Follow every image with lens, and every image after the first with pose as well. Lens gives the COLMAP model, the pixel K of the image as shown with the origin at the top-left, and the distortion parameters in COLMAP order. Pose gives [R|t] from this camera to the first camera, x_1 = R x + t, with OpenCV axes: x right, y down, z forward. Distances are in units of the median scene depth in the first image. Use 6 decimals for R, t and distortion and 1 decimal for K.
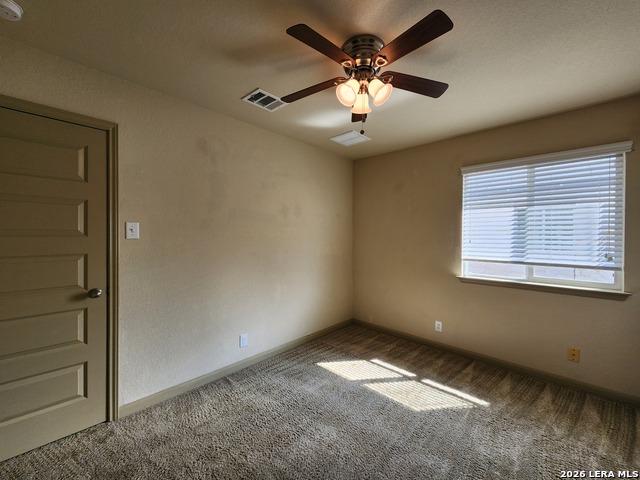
lens RADIAL K [[261.1, 0, 320.8], [0, 261.1, 239.4], [0, 0, 1]] dist [0.006916, -0.003708]
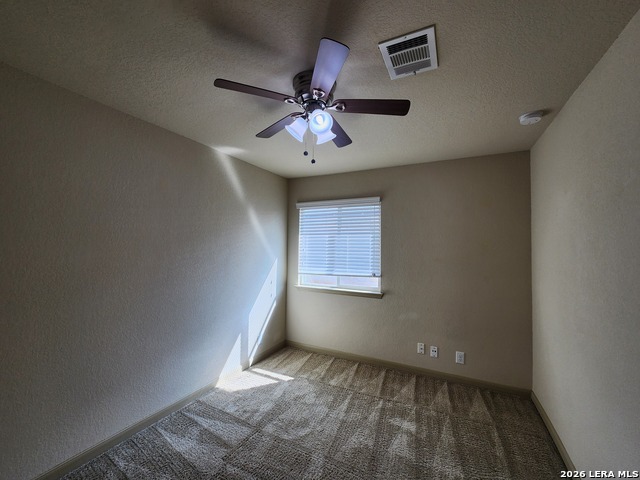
lens RADIAL K [[261.1, 0, 331.5], [0, 261.1, 239.5], [0, 0, 1]] dist [0.006916, -0.003708]
pose [[0.958326, 0.015854, 0.285237, 0.375634], [-0.001045, 0.998647, -0.051993, -0.026584], [-0.285675, 0.049528, 0.957046, -0.347847]]
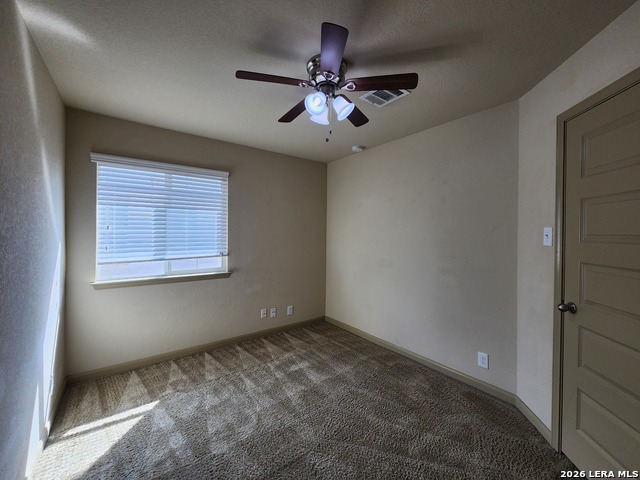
lens RADIAL K [[261.1, 0, 319.4], [0, 261.1, 238.7], [0, 0, 1]] dist [0.006916, -0.003708]
pose [[0.182278, -0.022945, 0.982979, -0.182443], [0.019304, 0.999618, 0.019754, -0.006065], [-0.983058, 0.015375, 0.182651, 0.169521]]
